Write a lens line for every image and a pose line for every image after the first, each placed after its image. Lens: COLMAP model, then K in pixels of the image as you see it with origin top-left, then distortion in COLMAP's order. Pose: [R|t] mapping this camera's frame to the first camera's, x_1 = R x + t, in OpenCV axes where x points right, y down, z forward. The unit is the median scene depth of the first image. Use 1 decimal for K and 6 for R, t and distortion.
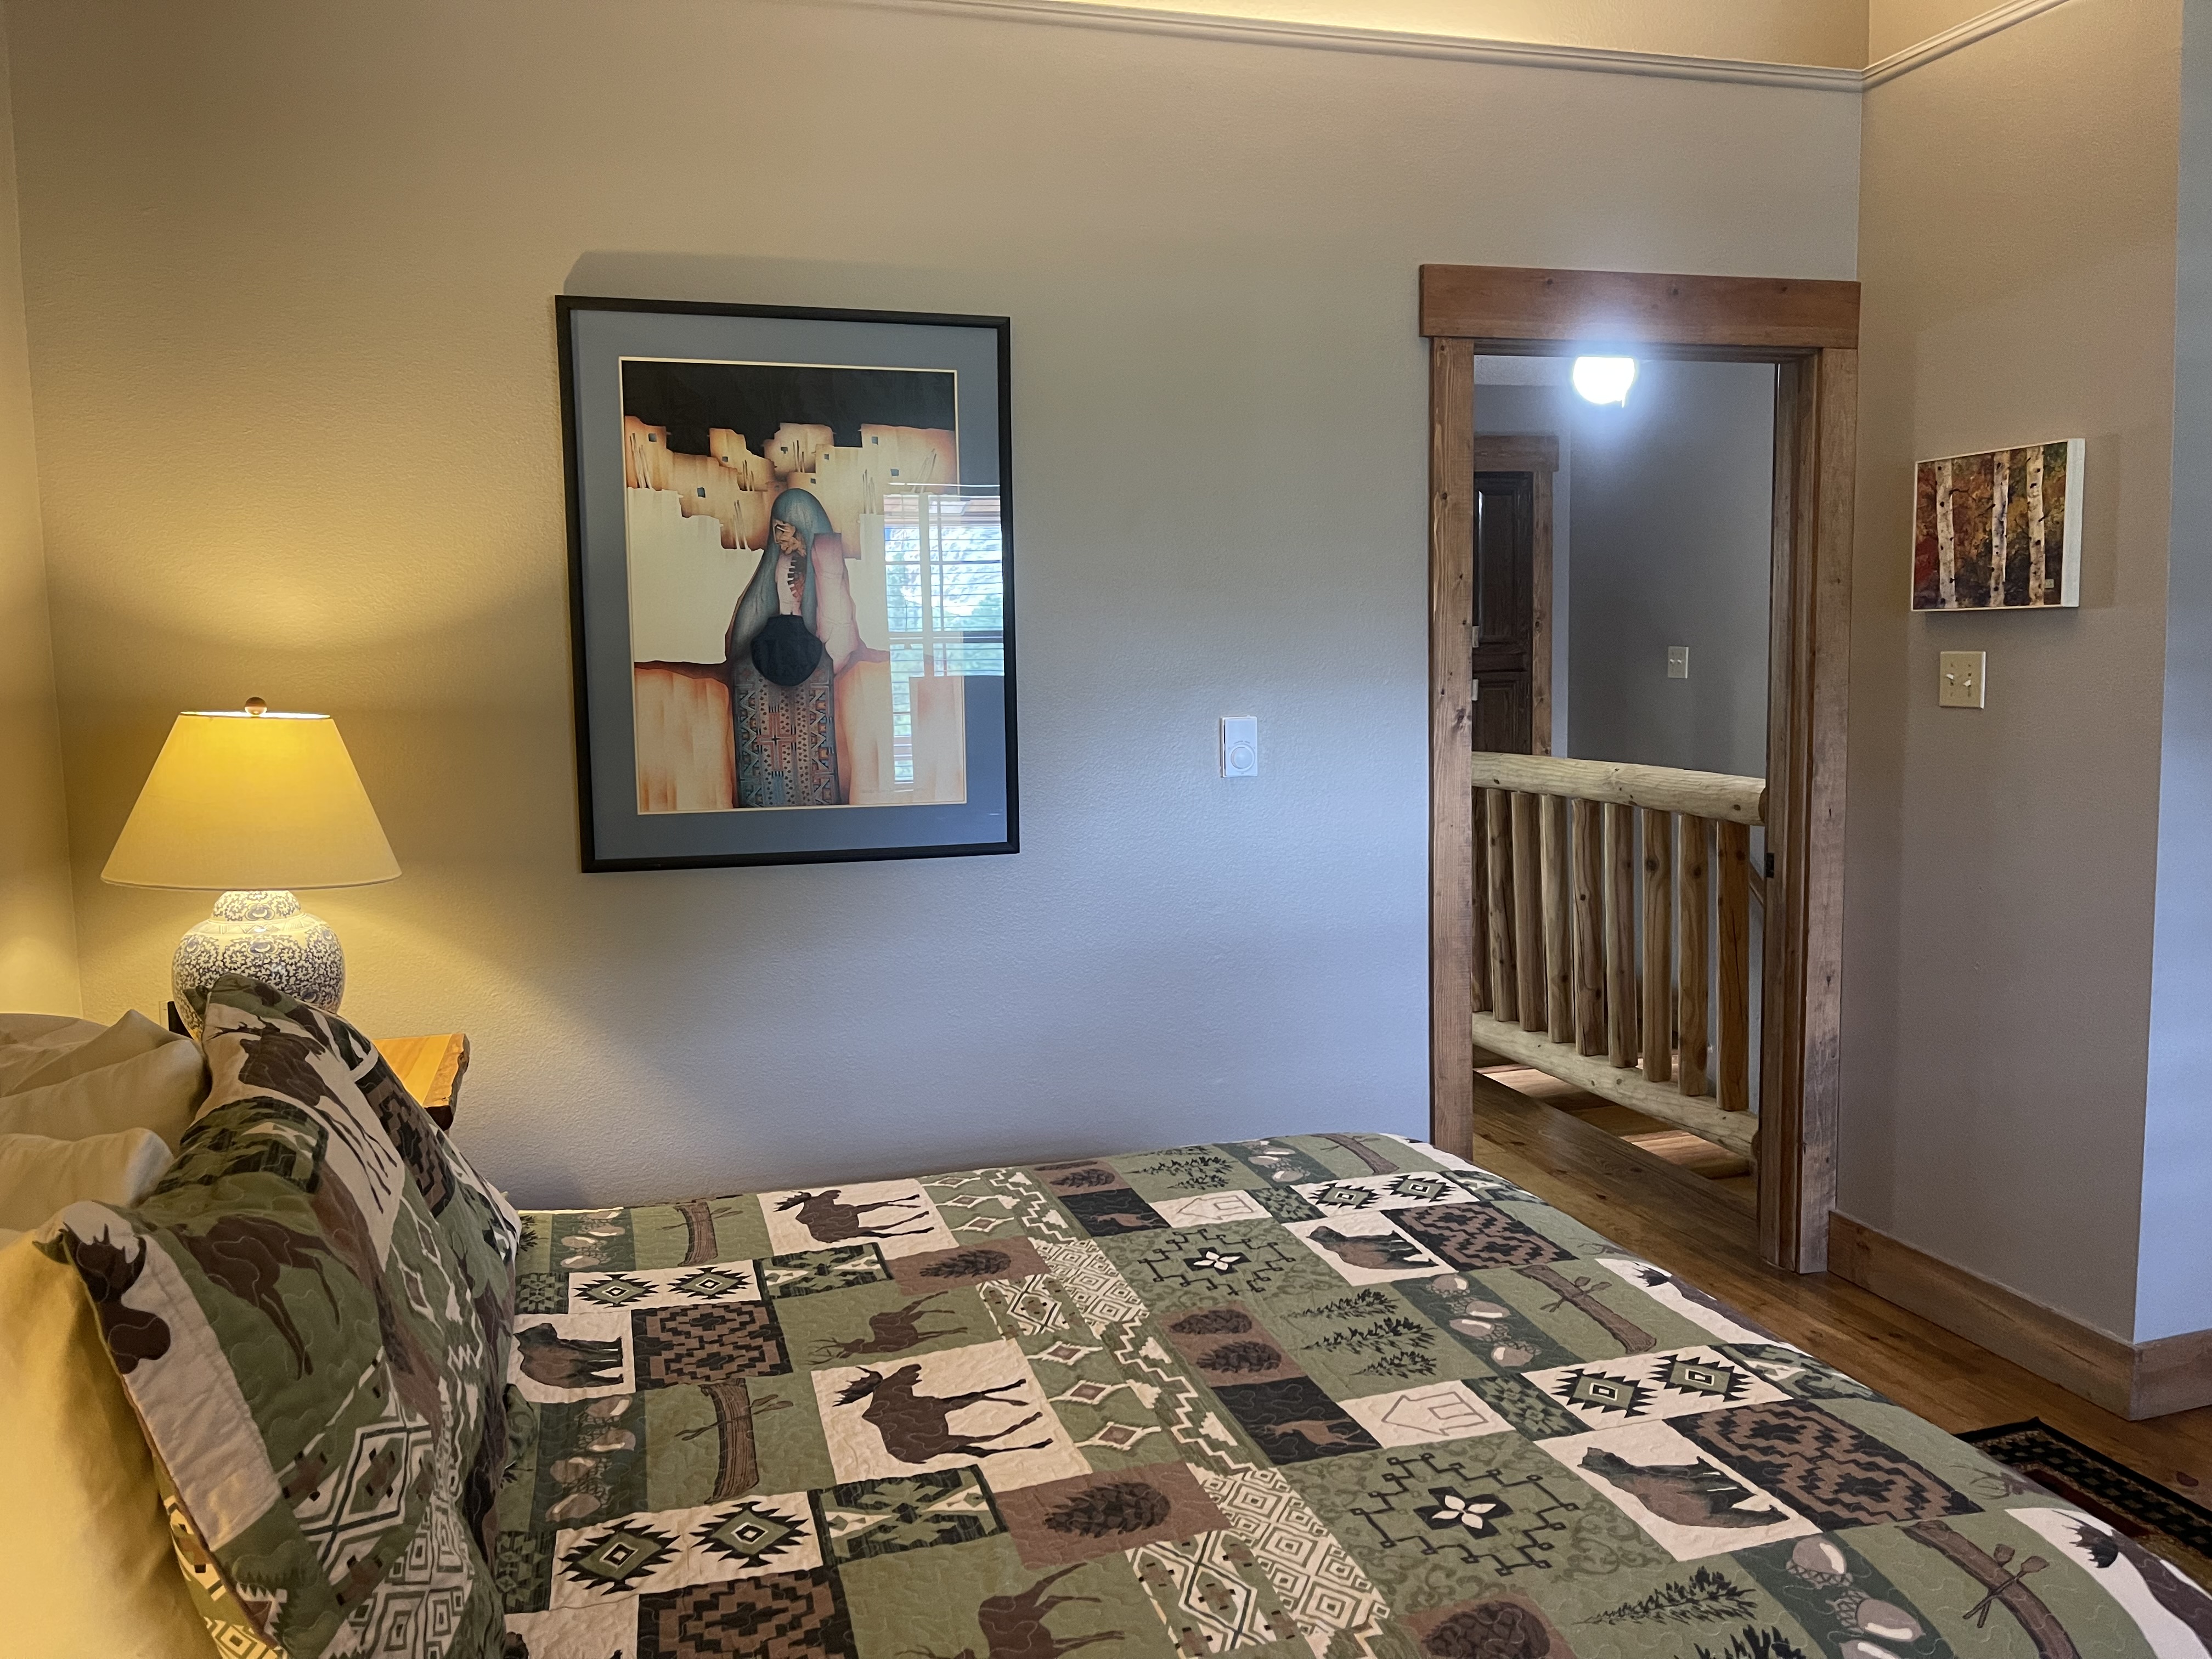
lens RADIAL K [[1682.7, 0, 1106.0], [0, 1682.7, 829.5], [0, 0, 1]] dist [0.067960, -0.079012]
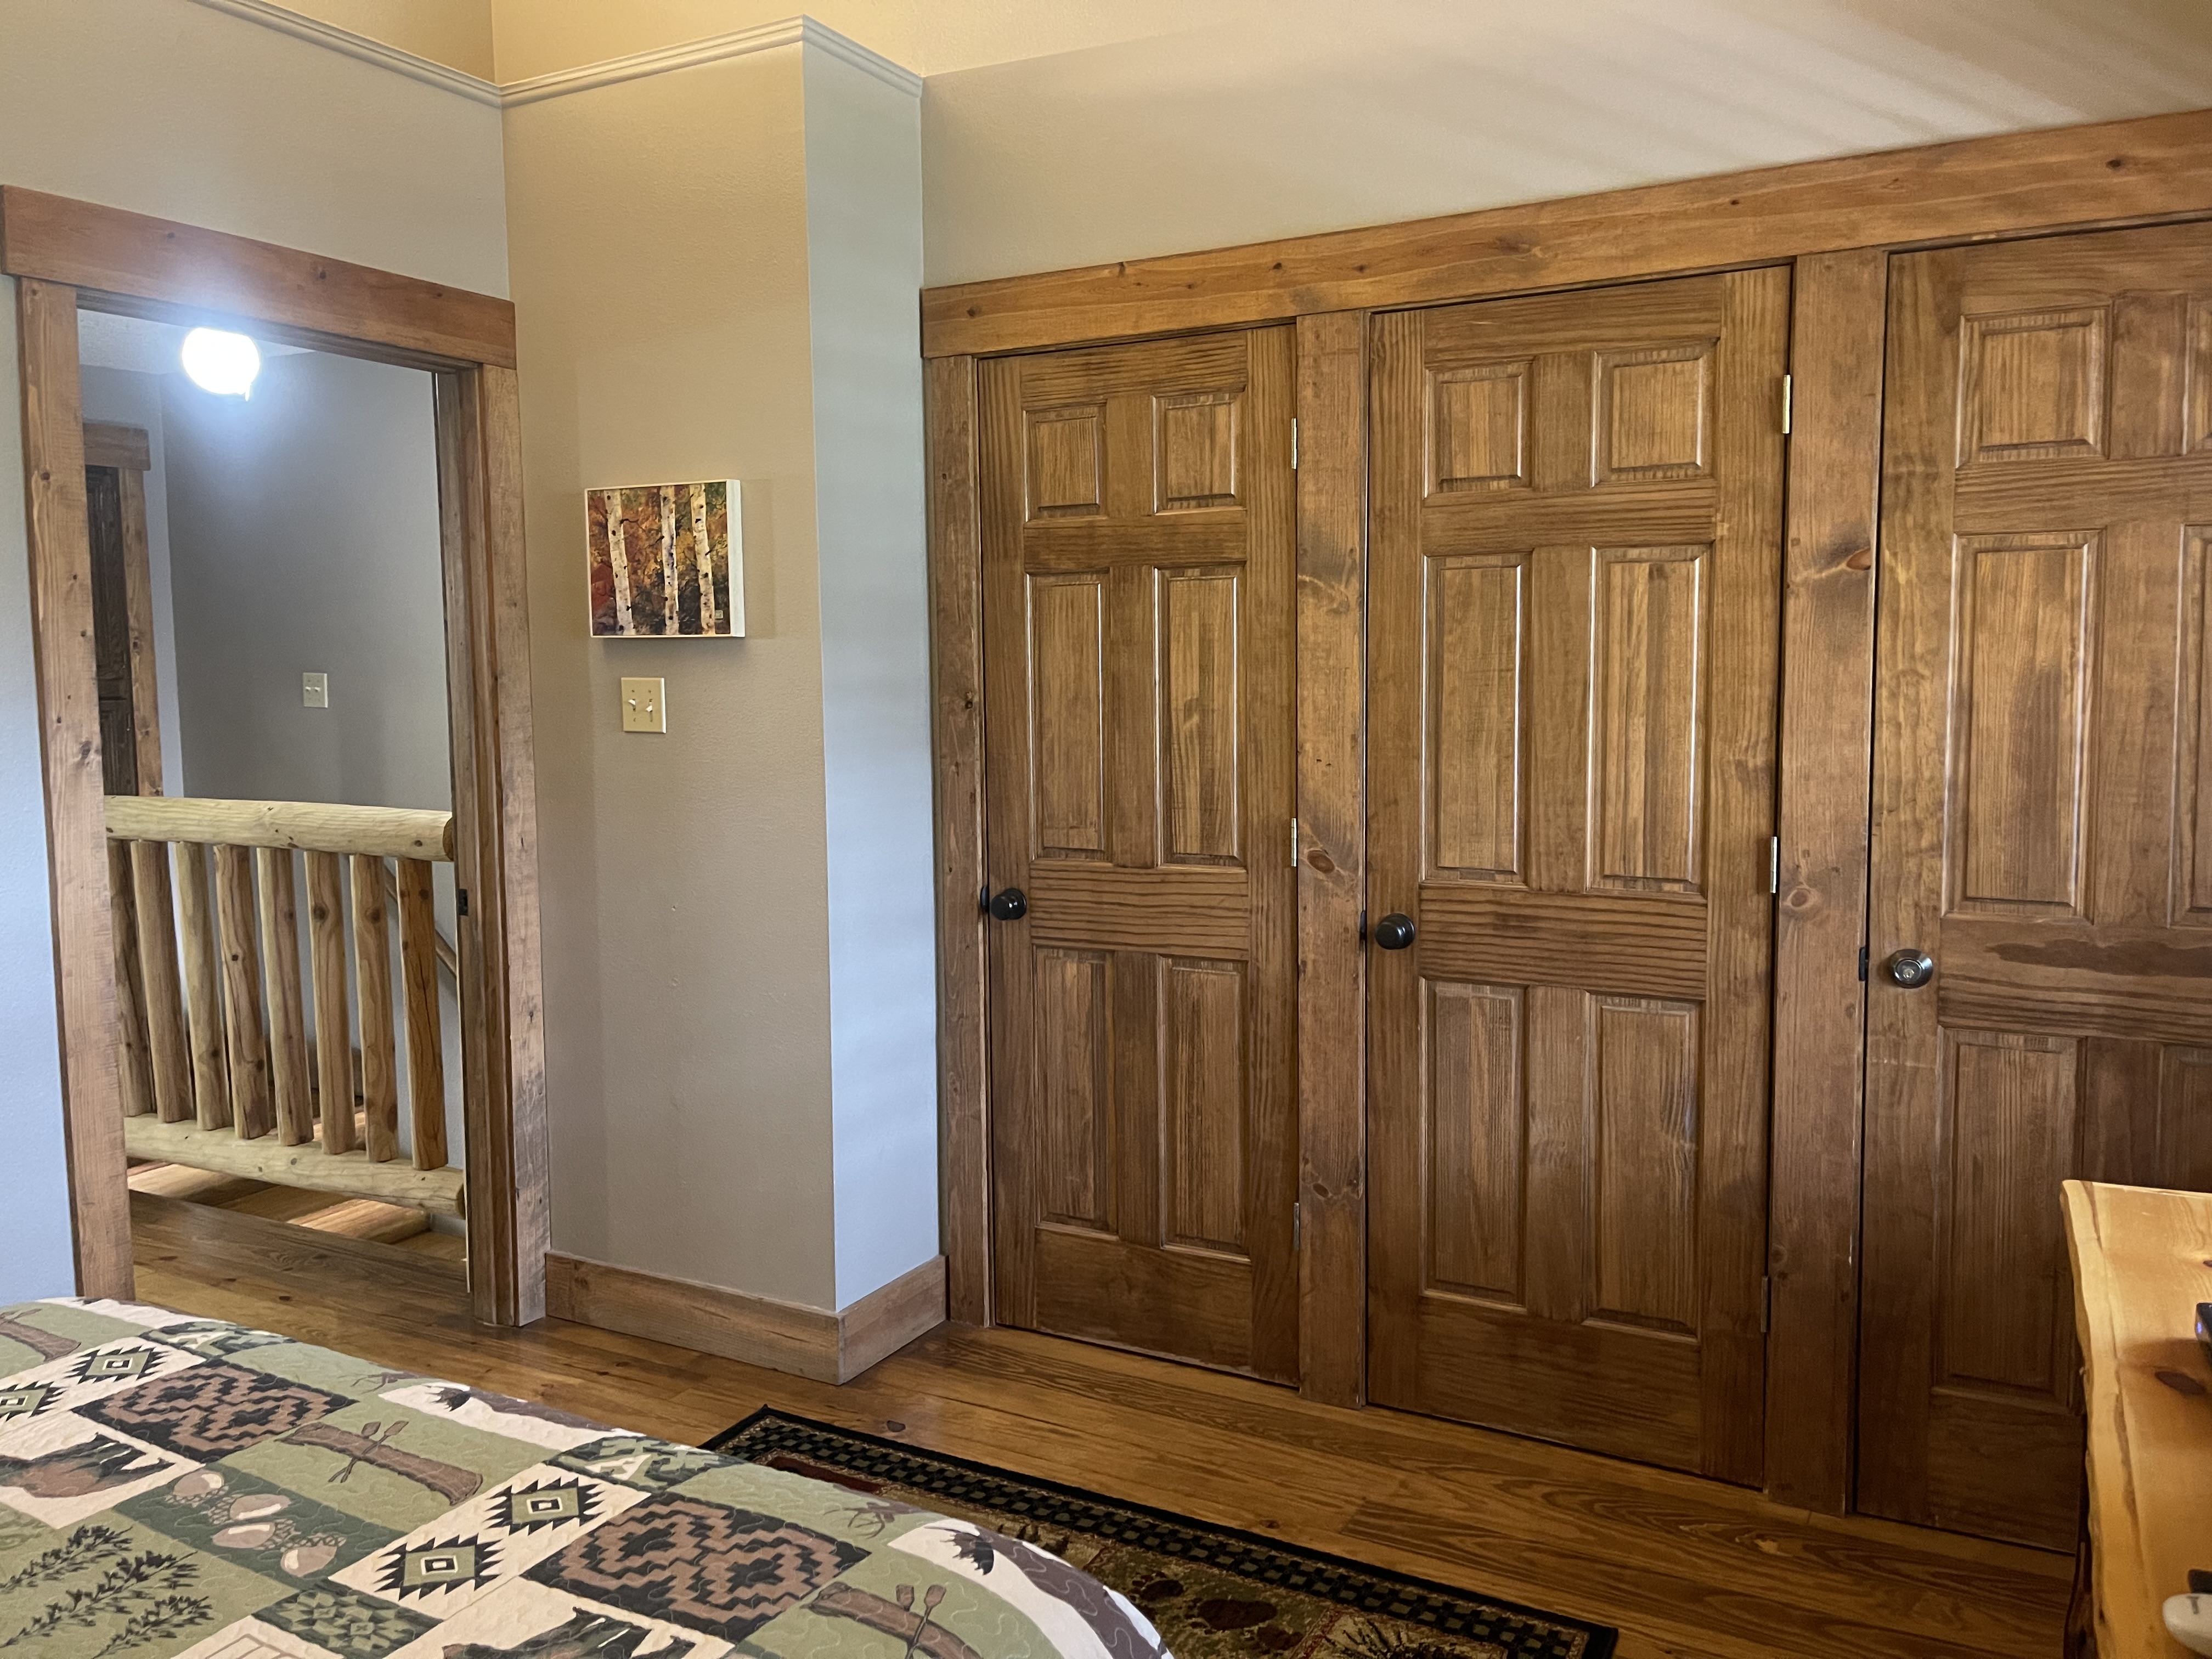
lens RADIAL K [[1672.4, 0, 1111.1], [0, 1672.4, 800.6], [0, 0, 1]] dist [0.092532, -0.129934]
pose [[0.704958, -0.043704, 0.707901, -0.022616], [0.069834, 0.997527, -0.007958, -0.003038], [-0.705803, 0.055046, 0.706266, 0.098783]]
